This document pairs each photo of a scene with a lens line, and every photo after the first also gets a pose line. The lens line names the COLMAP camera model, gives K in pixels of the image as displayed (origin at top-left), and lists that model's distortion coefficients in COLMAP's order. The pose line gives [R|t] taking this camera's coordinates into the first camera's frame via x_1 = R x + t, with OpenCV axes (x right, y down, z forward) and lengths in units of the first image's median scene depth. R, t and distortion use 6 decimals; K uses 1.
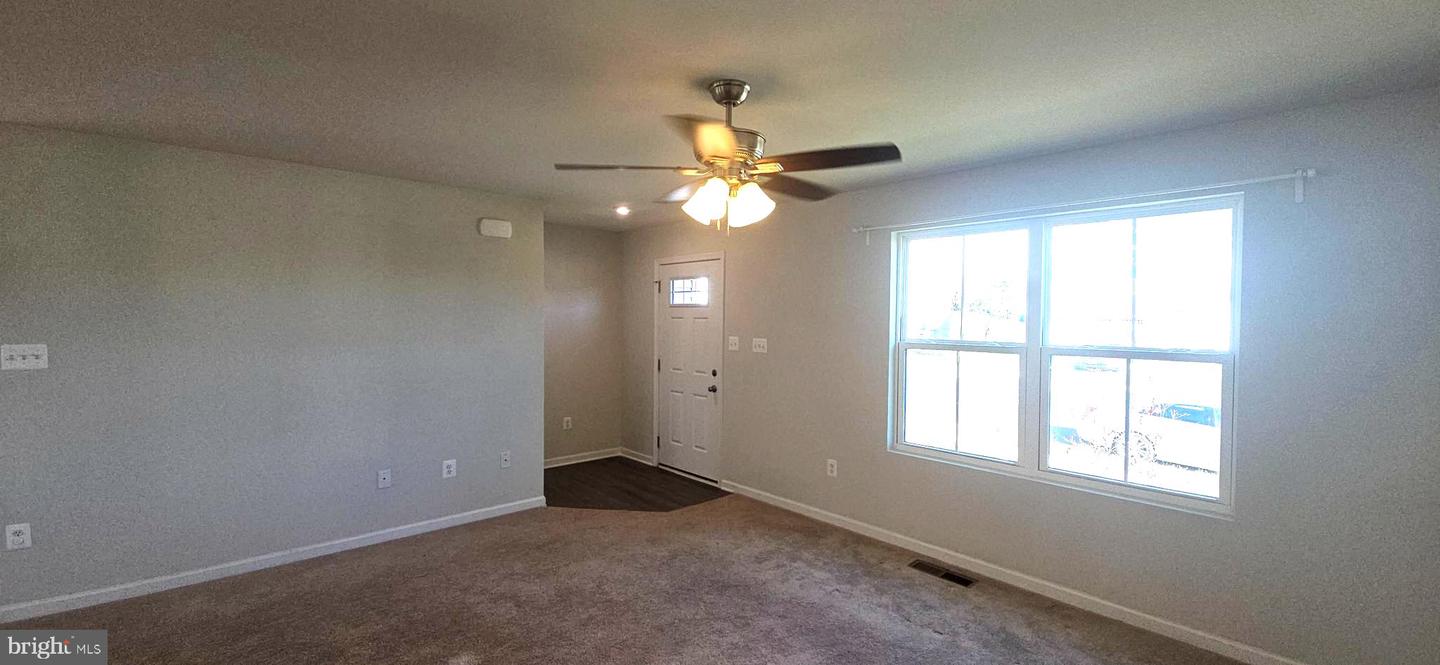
lens RADIAL K [[586.8, 0, 731.6], [0, 586.8, 332.1], [0, 0, 1]] dist [0.015400, -0.012937]
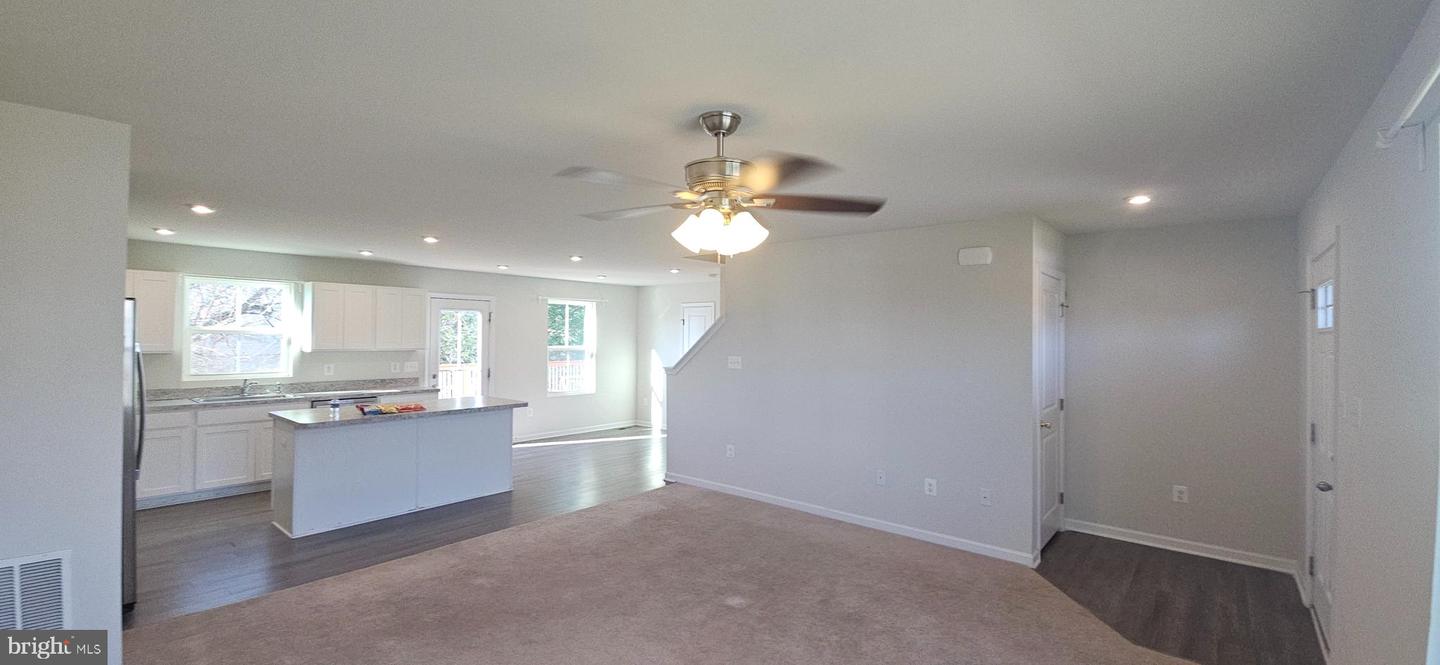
lens RADIAL K [[586.8, 0, 731.6], [0, 586.8, 332.1], [0, 0, 1]] dist [0.015400, -0.012937]
pose [[0.119557, -0.012871, -0.992744, 0.544612], [-0.035959, 0.999204, -0.017285, -0.018867], [0.992176, 0.037765, 0.118999, 0.498163]]
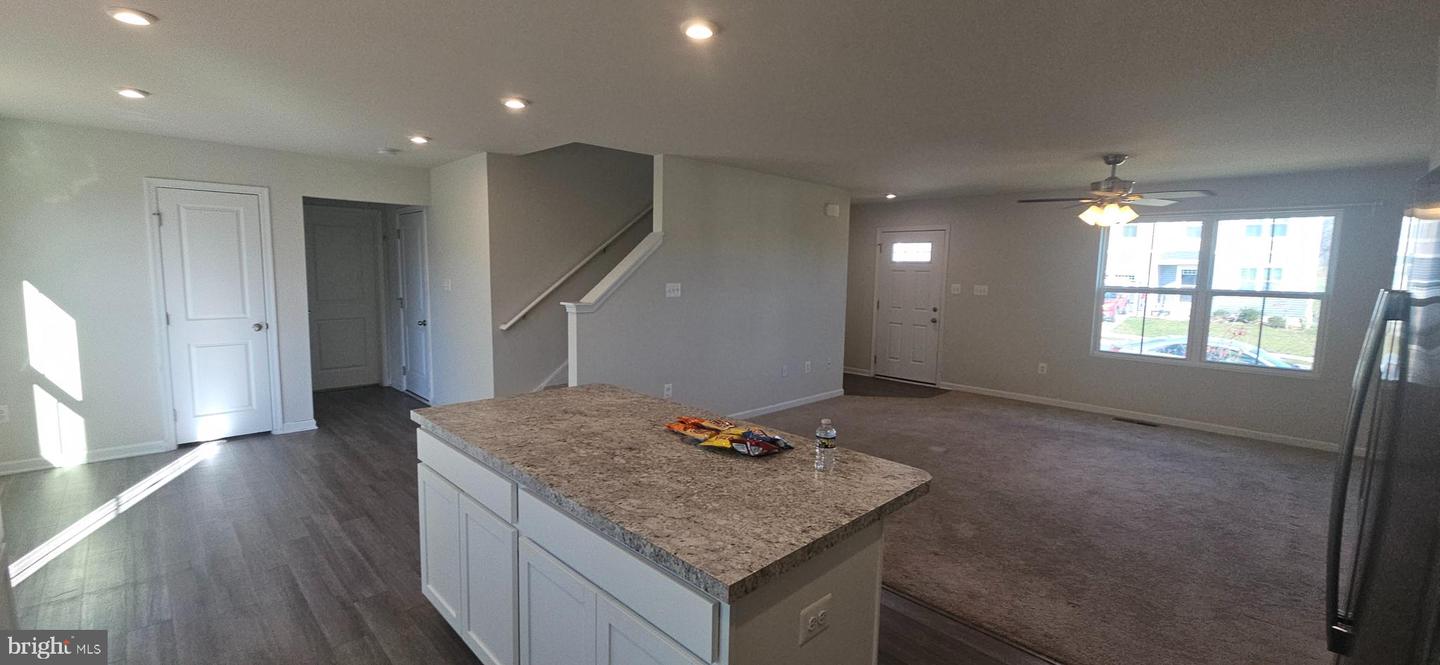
lens RADIAL K [[586.8, 0, 731.6], [0, 586.8, 332.1], [0, 0, 1]] dist [0.015400, -0.012937]
pose [[0.999040, 0.005821, 0.043410, -0.747311], [-0.009306, 0.996710, 0.080509, 0.016528], [-0.042799, -0.080836, 0.995808, -0.533119]]
